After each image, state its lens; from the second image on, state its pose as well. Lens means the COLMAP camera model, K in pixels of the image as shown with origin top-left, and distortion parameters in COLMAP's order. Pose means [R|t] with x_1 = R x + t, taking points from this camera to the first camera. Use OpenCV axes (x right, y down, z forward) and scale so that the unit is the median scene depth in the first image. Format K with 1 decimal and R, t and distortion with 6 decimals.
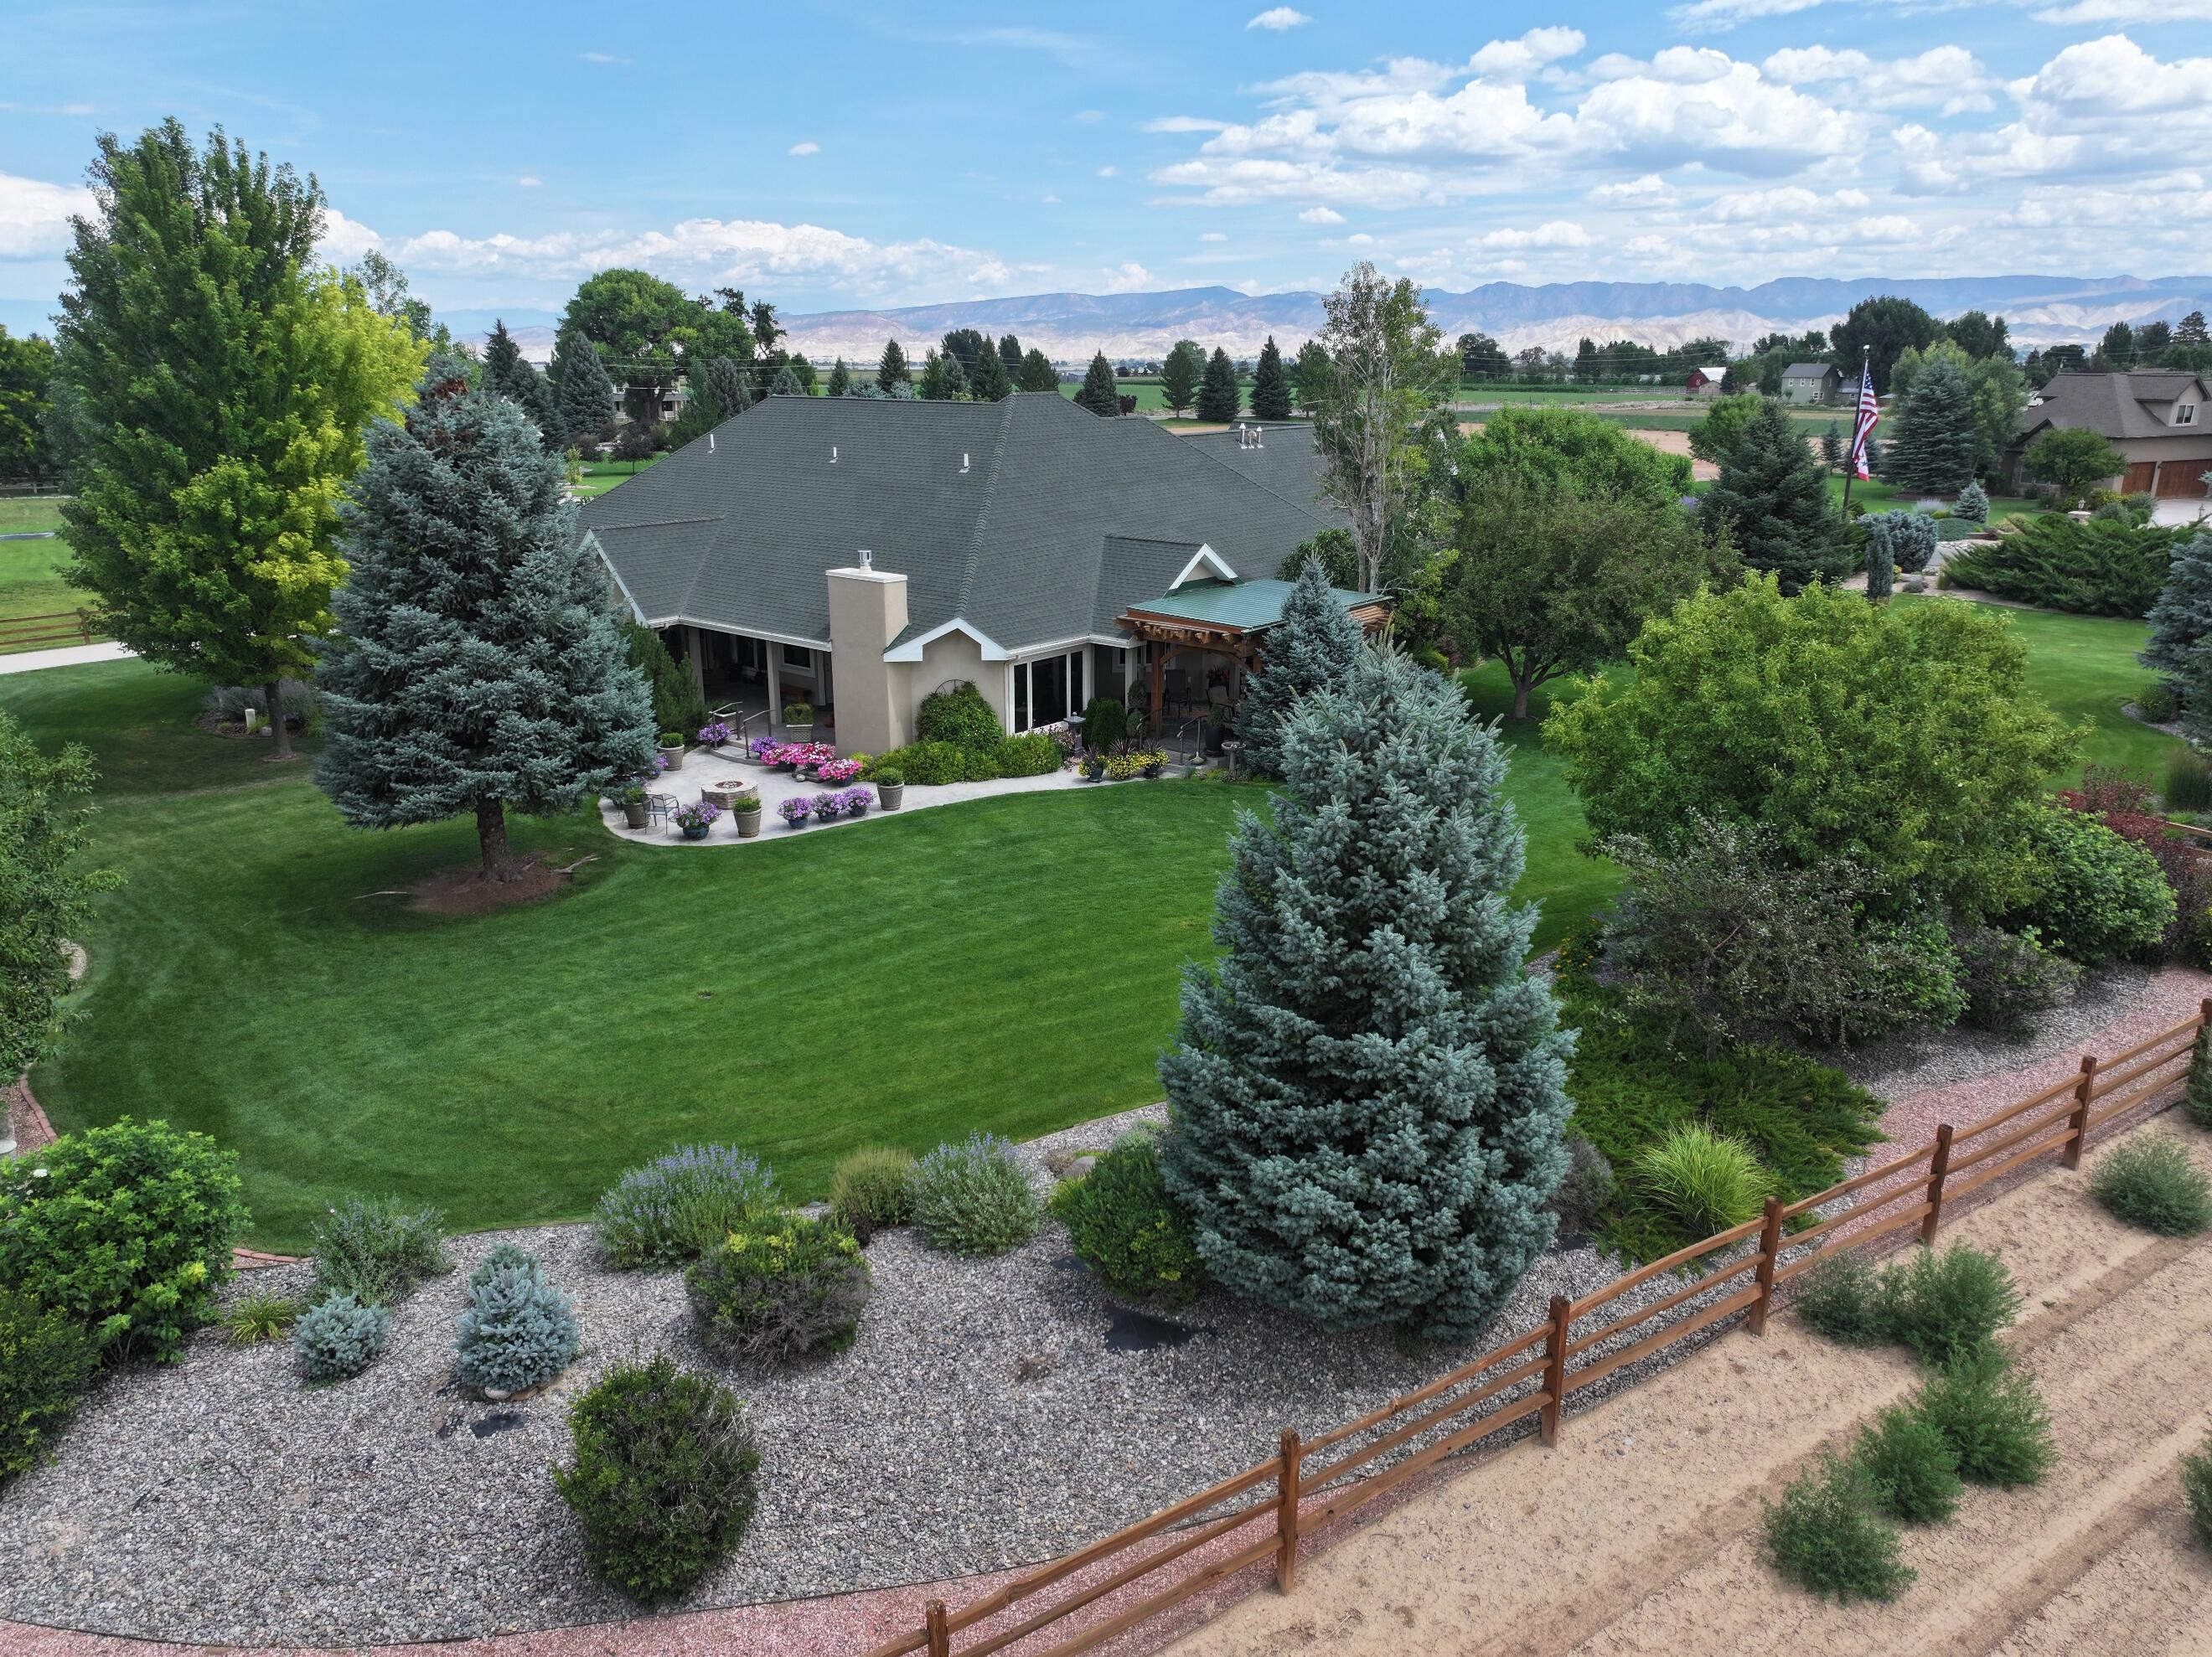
lens RADIAL K [[1564.9, 0, 1103.9], [0, 1564.9, 832.8], [0, 0, 1]] dist [-0.010358, 0.011839]
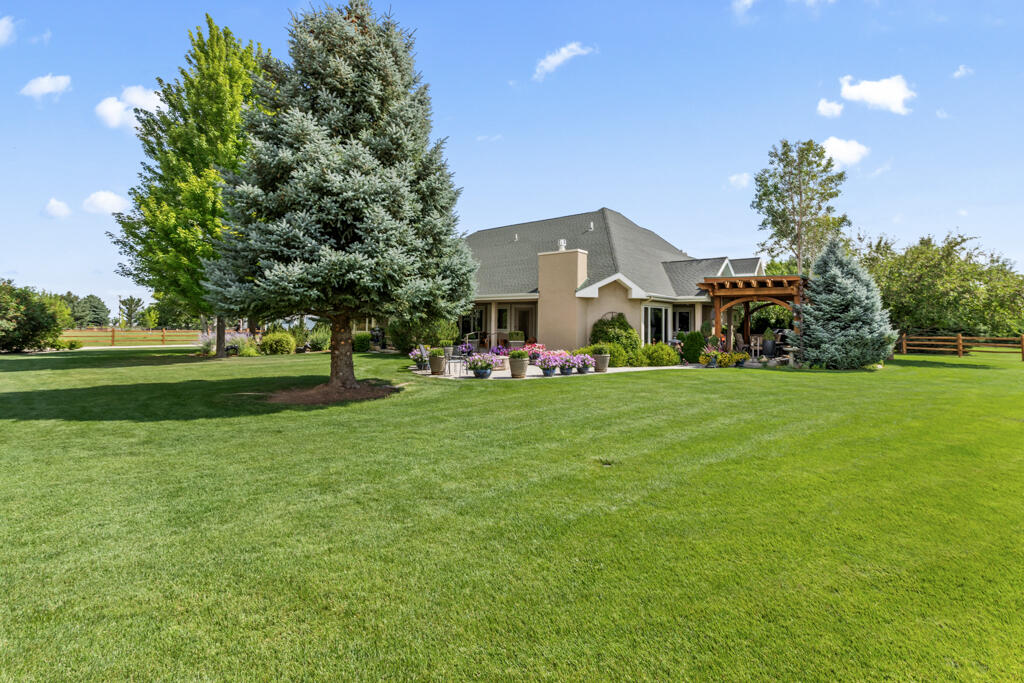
lens RADIAL K [[465.0, 0, 499.7], [0, 465.0, 314.3], [0, 0, 1]] dist [0.005029, -0.000901]
pose [[0.999350, 0.008592, -0.035009, -0.205094], [-0.019526, 0.945395, -0.325340, 0.075423], [0.030302, 0.325813, 0.944949, 0.522306]]
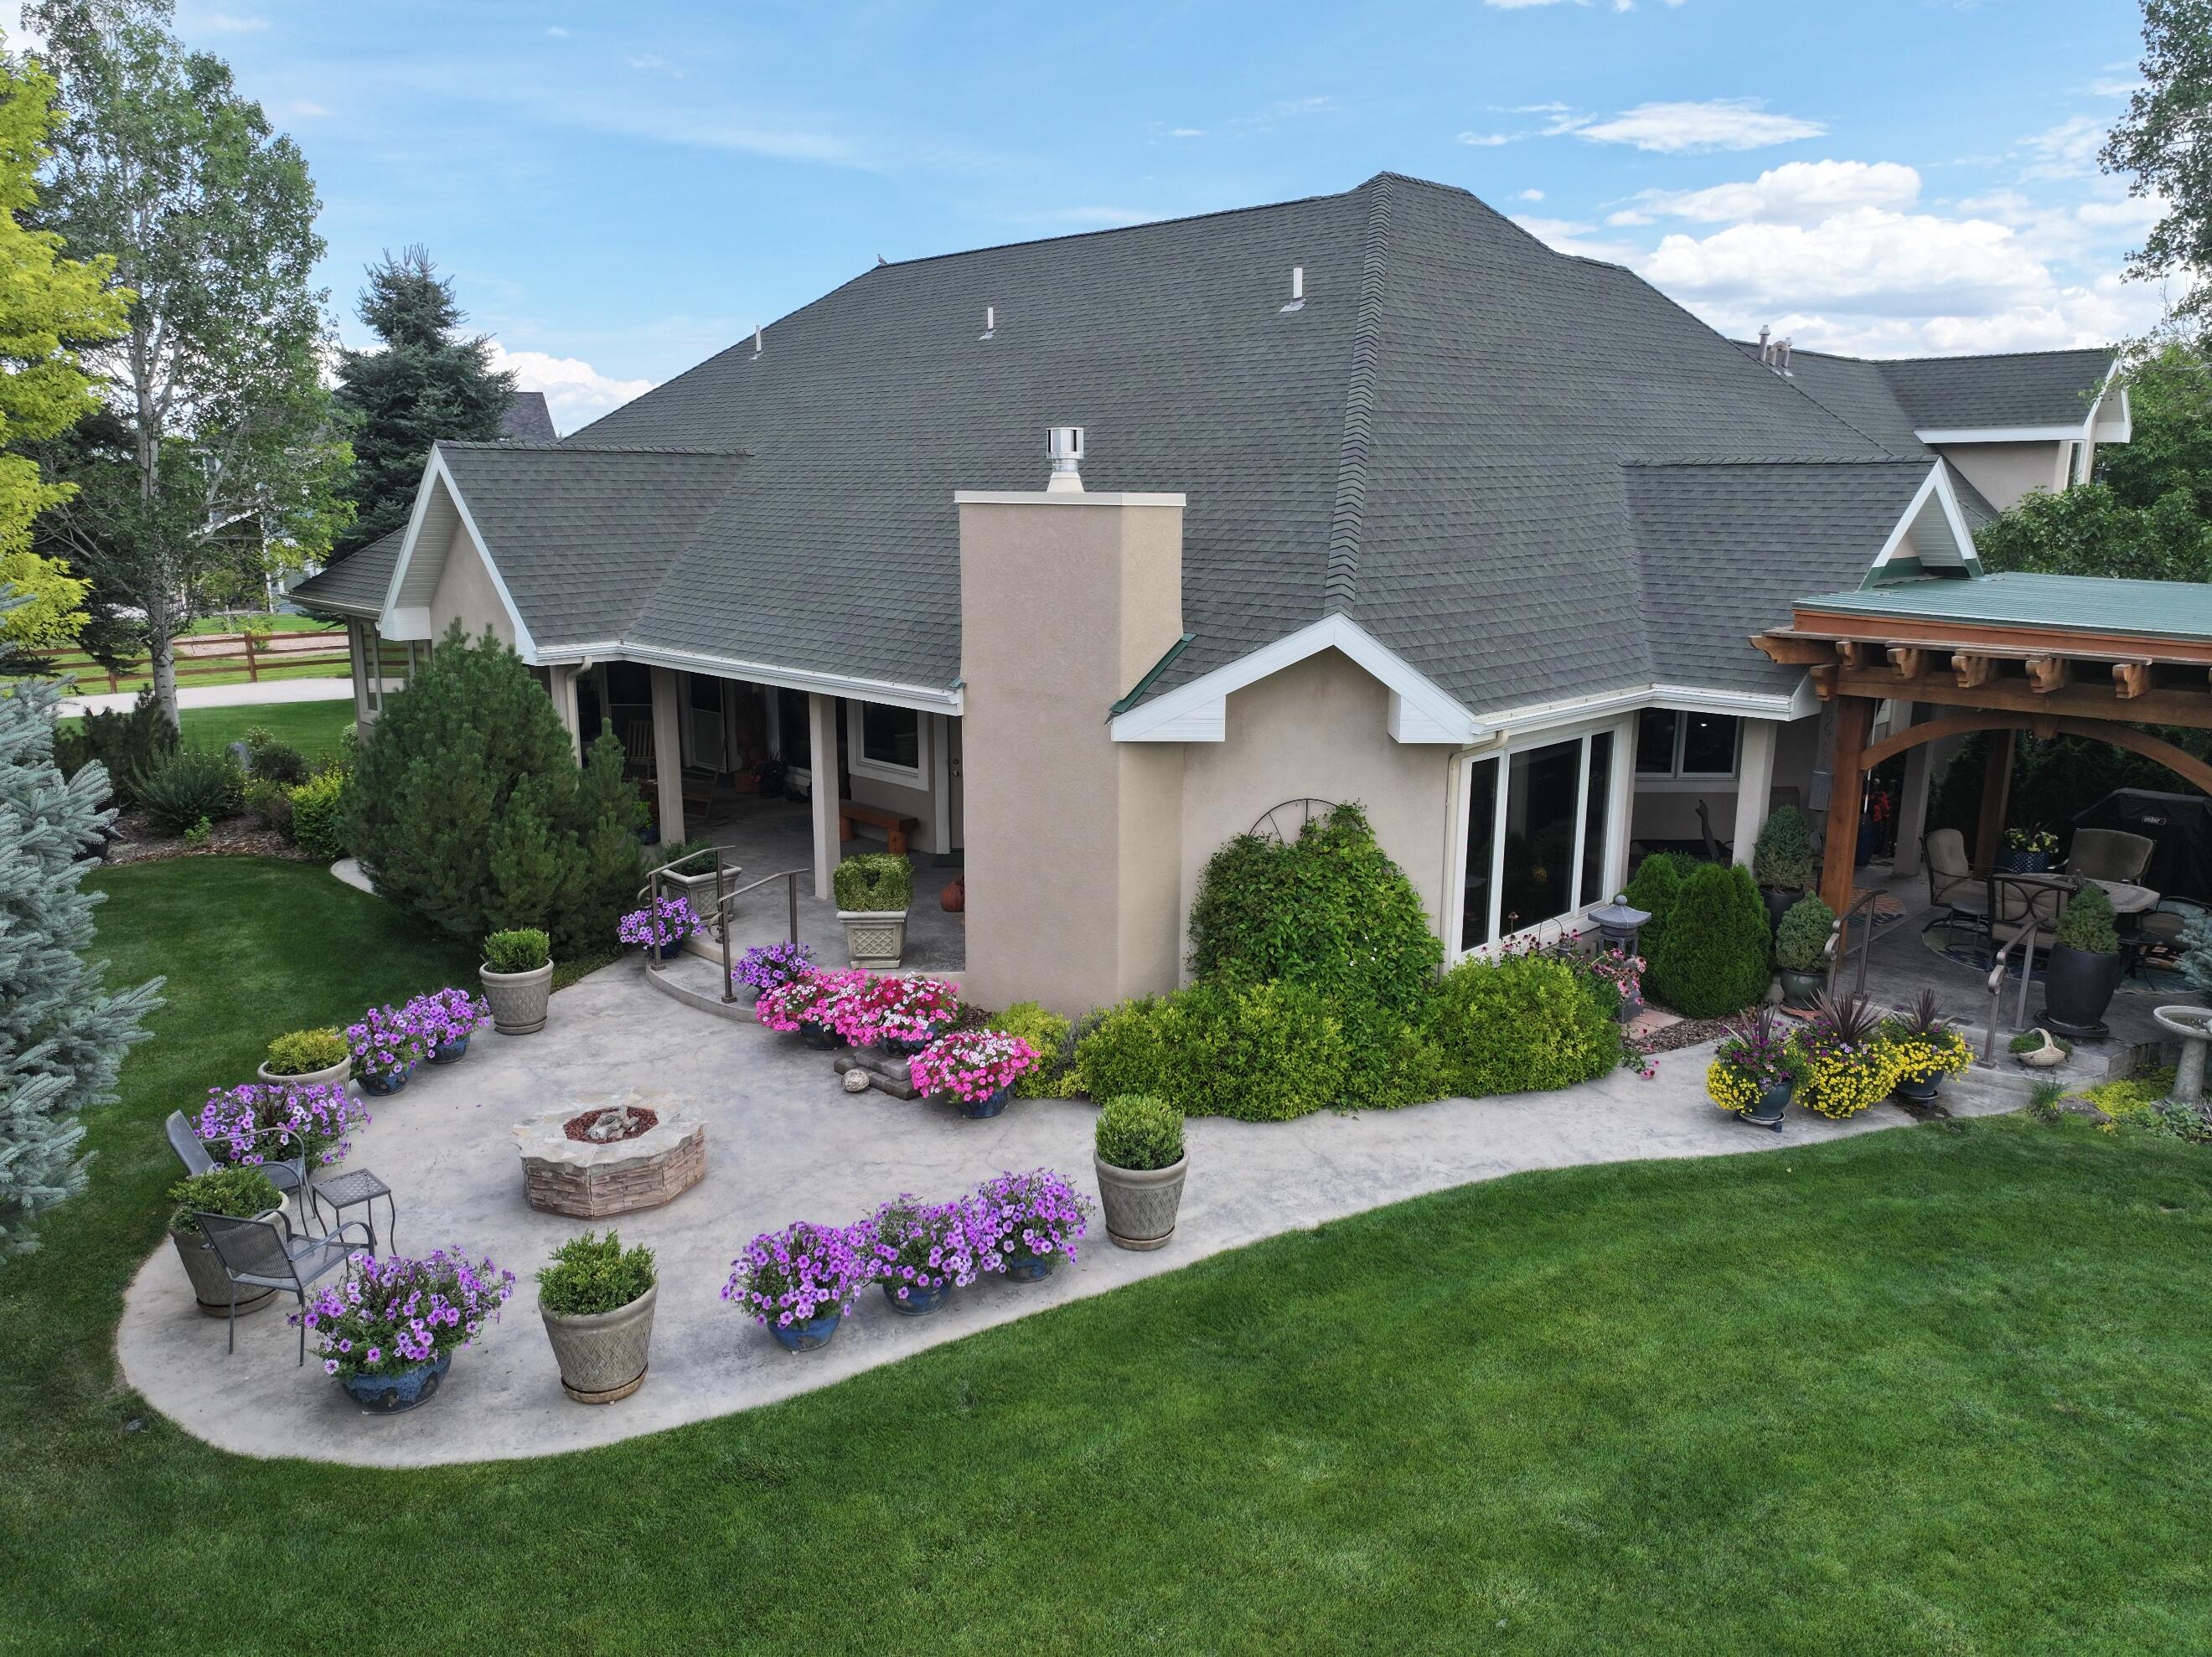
lens RADIAL K [[1564.9, 0, 1108.3], [0, 1564.9, 820.7], [0, 0, 1]] dist [-0.010358, 0.011839]
pose [[0.995871, 0.018854, -0.088805, -0.110300], [-0.026655, 0.995808, -0.087499, -0.062265], [0.086783, 0.089505, 0.992198, 0.660938]]
